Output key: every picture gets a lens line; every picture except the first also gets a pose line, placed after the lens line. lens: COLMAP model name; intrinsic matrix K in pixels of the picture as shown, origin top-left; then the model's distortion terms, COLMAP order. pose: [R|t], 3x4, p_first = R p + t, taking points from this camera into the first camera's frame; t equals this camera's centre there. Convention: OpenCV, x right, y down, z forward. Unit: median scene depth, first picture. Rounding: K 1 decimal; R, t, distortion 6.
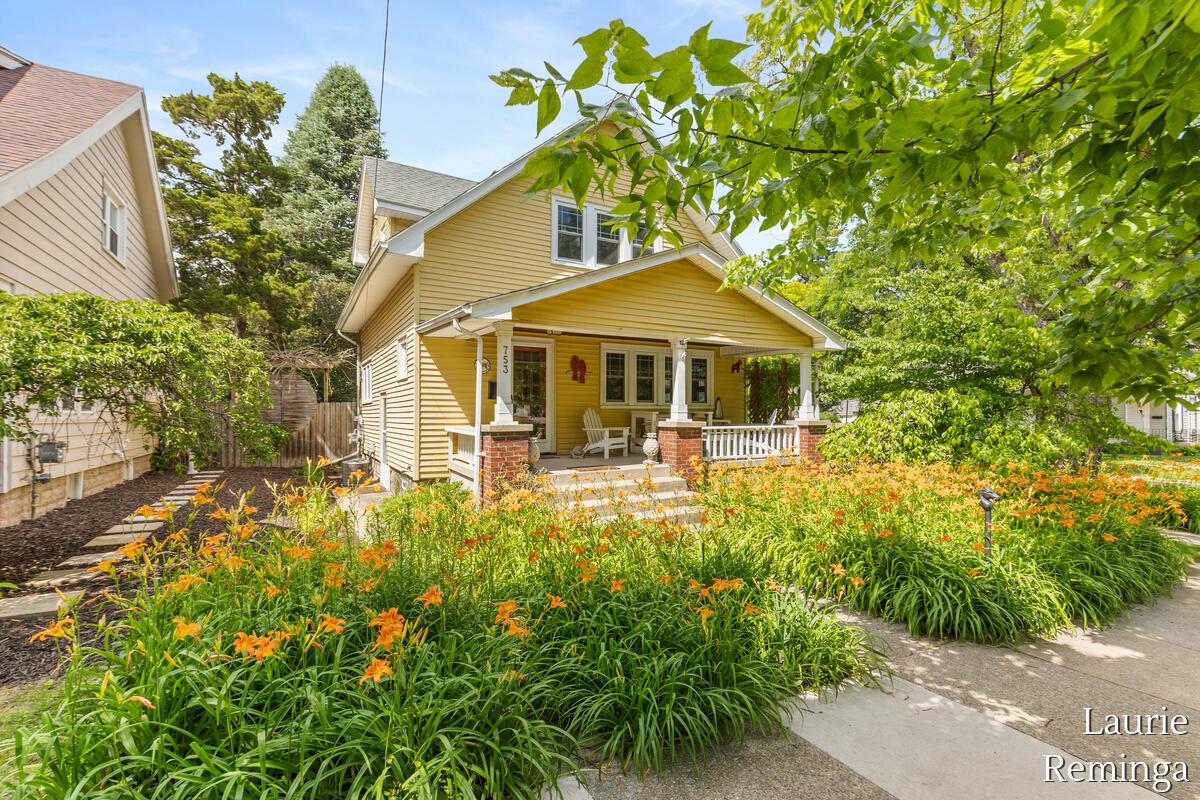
lens RADIAL K [[548.8, 0, 605.2], [0, 548.8, 410.7], [0, 0, 1]] dist [0.000203, 0.000305]
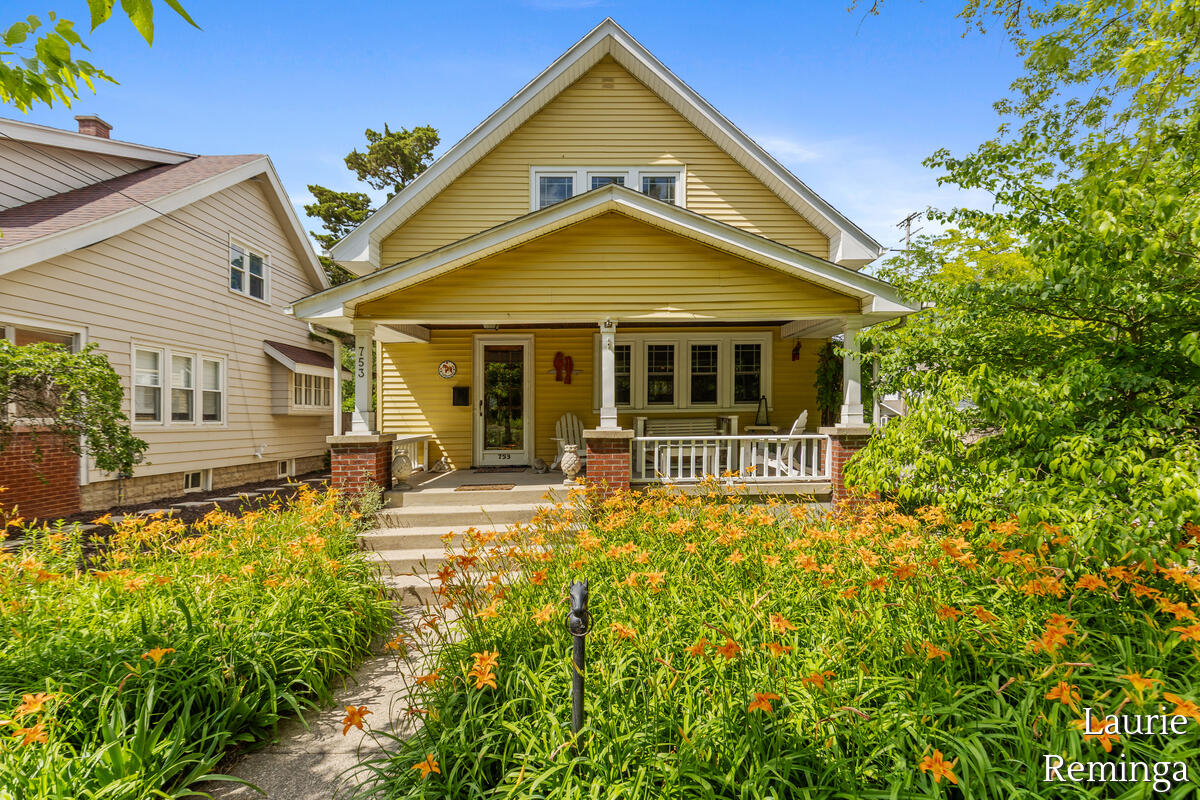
lens RADIAL K [[561.2, 0, 601.7], [0, 561.2, 427.7], [0, 0, 1]] dist [0.005499, 0.000324]
pose [[0.874063, -0.003396, -0.485800, 0.447179], [0.014428, 0.999716, 0.018971, 0.001498], [0.485598, -0.023591, 0.873864, 0.287161]]
